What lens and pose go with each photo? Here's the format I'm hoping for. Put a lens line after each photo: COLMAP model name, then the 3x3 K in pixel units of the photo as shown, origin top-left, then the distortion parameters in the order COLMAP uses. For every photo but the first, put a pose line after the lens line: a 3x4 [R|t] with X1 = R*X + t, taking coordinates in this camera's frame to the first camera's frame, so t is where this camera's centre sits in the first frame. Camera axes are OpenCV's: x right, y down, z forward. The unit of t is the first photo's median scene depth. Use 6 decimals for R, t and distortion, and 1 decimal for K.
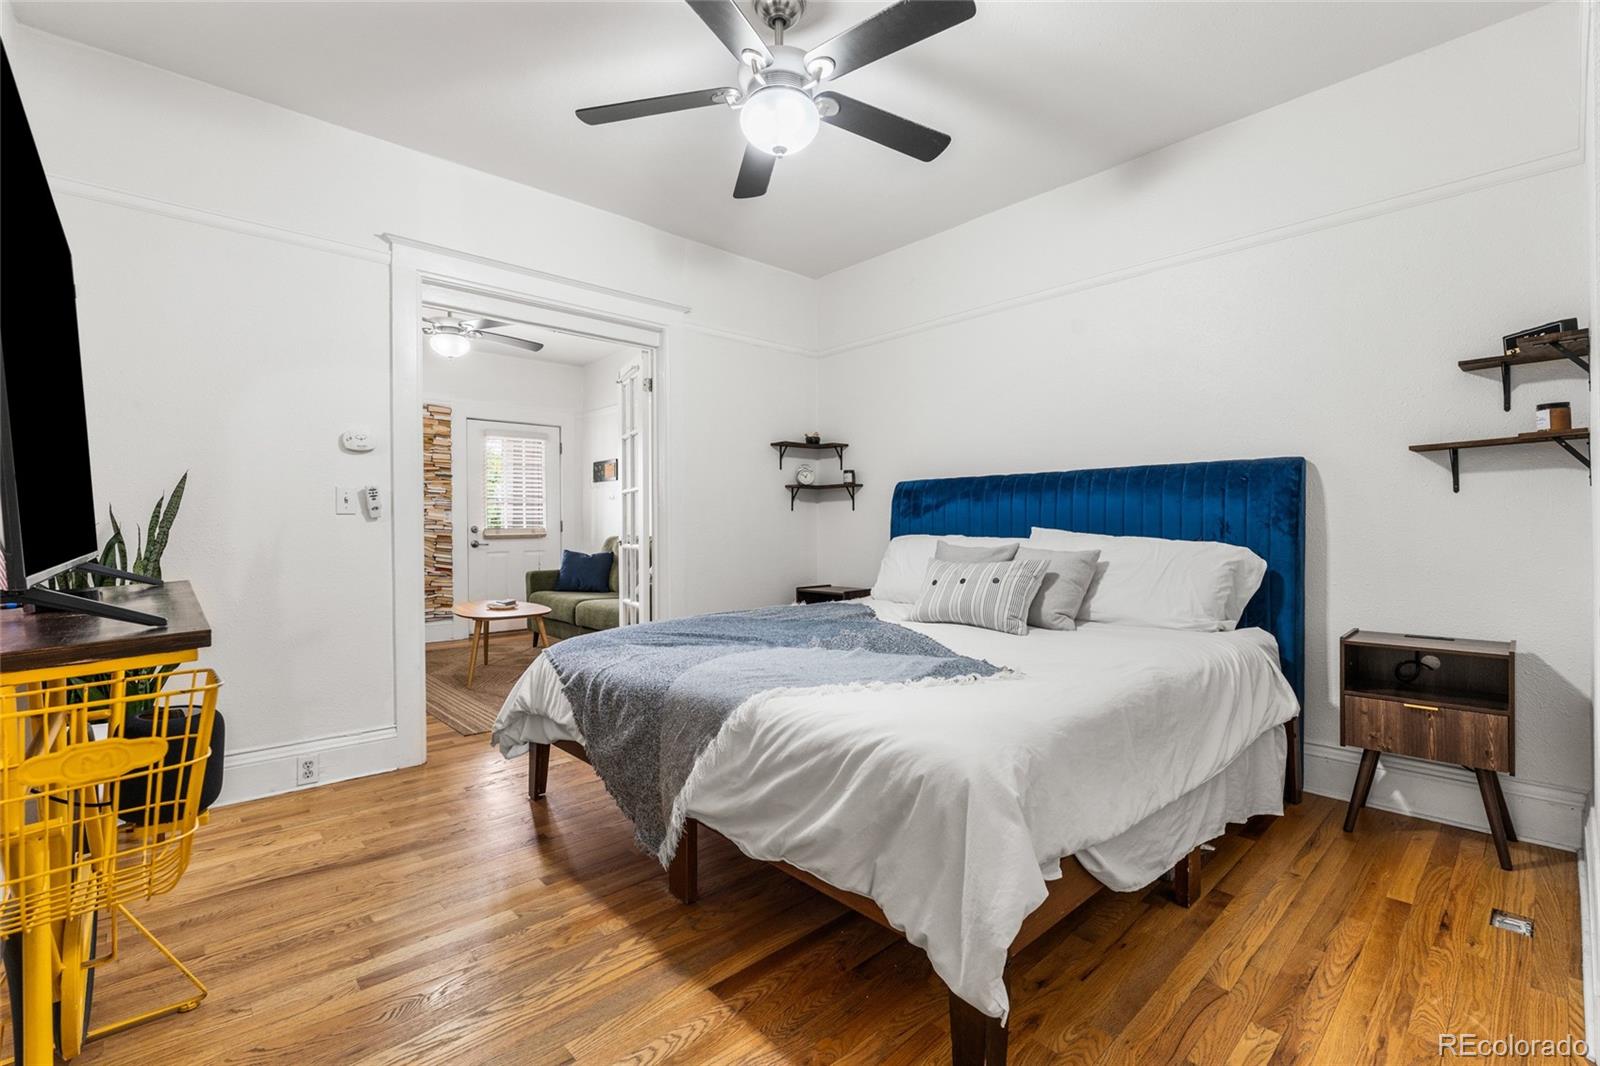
lens RADIAL K [[709.6, 0, 805.6], [0, 709.6, 527.2], [0, 0, 1]] dist [-0.002527, 0.000481]
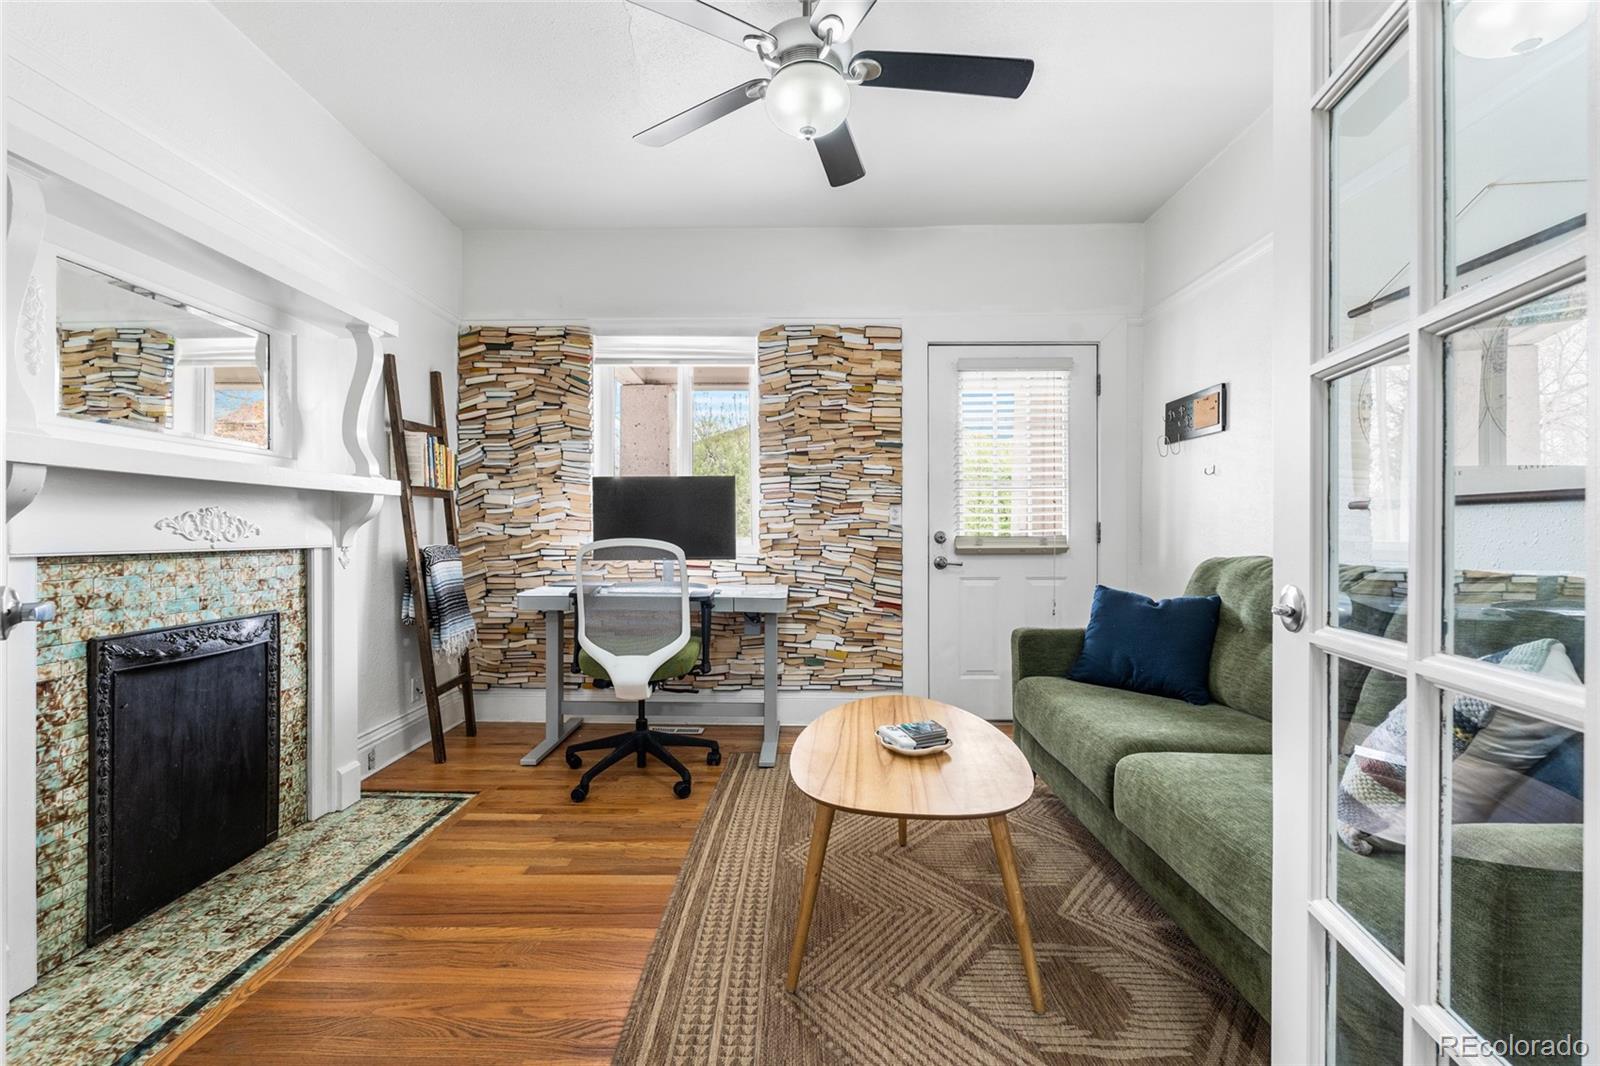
lens RADIAL K [[709.6, 0, 790.7], [0, 709.6, 534.4], [0, 0, 1]] dist [-0.002527, 0.000481]
pose [[0.719320, 0.008680, -0.694625, -0.160209], [-0.006827, 0.999962, 0.005426, -0.001493], [0.694645, 0.000839, 0.719352, 0.518340]]
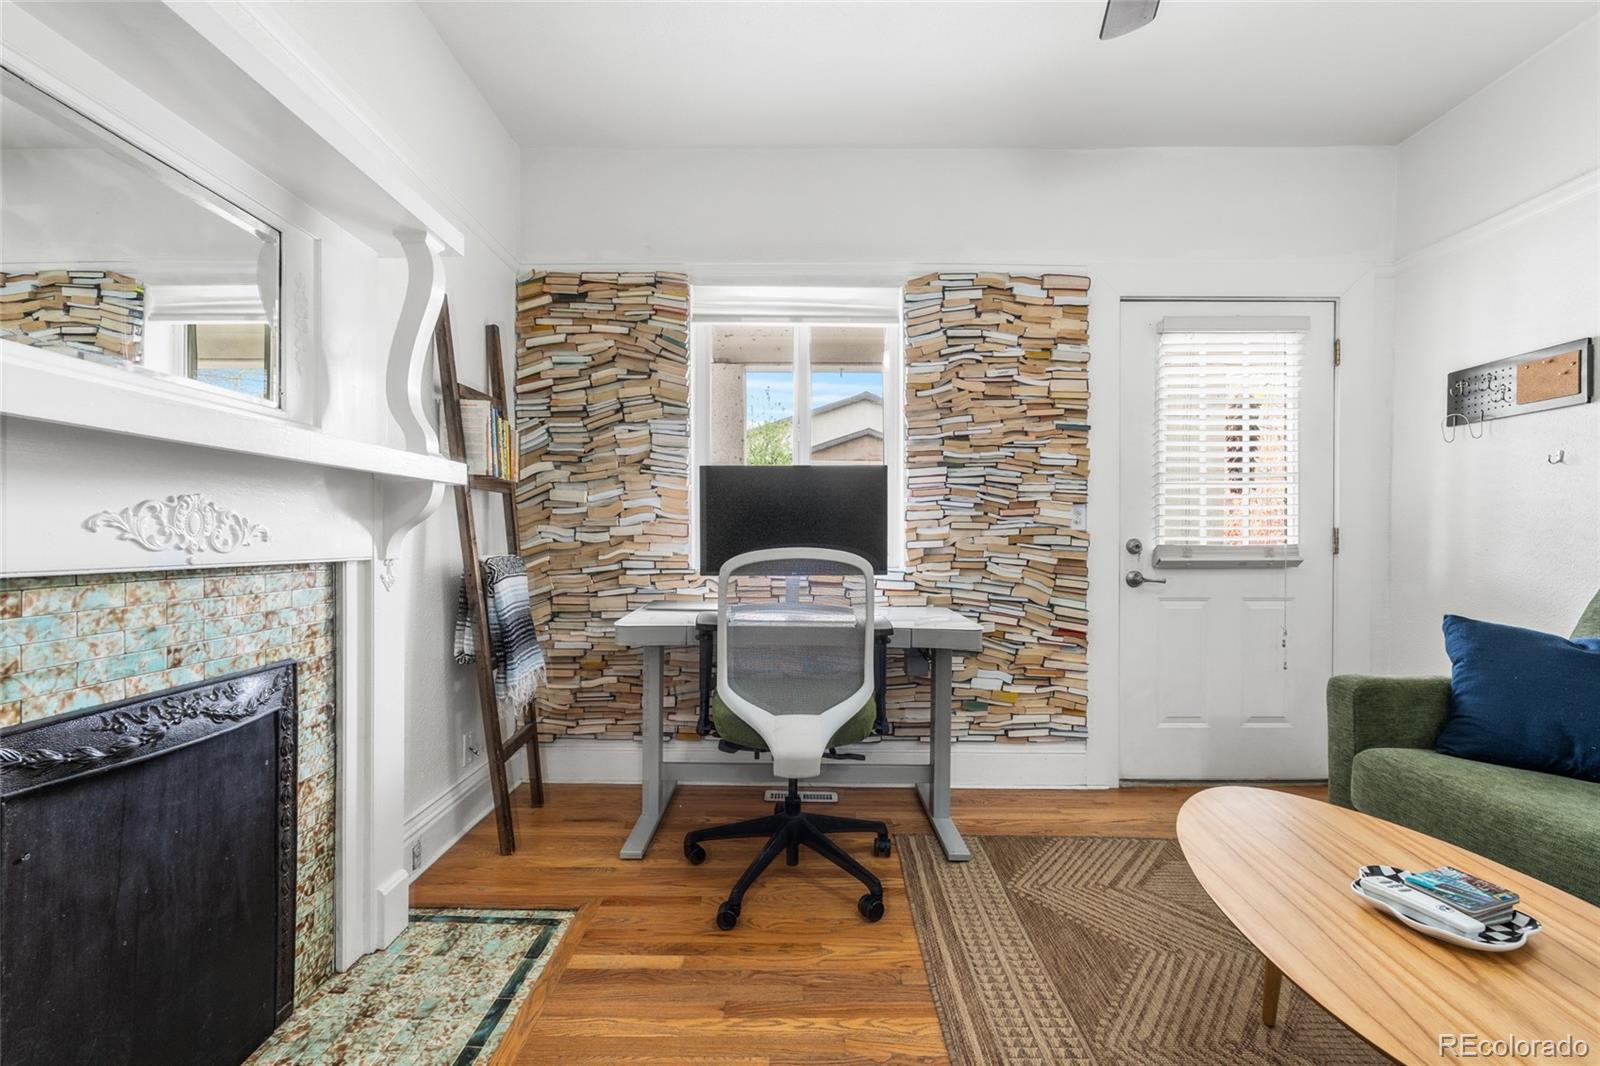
lens RADIAL K [[709.6, 0, 790.4], [0, 709.6, 541.5], [0, 0, 1]] dist [-0.002527, 0.000481]
pose [[0.728260, 0.011515, -0.685204, -0.326472], [-0.010035, 0.999931, 0.006139, -0.000407], [0.685227, 0.002406, 0.728325, 0.539534]]
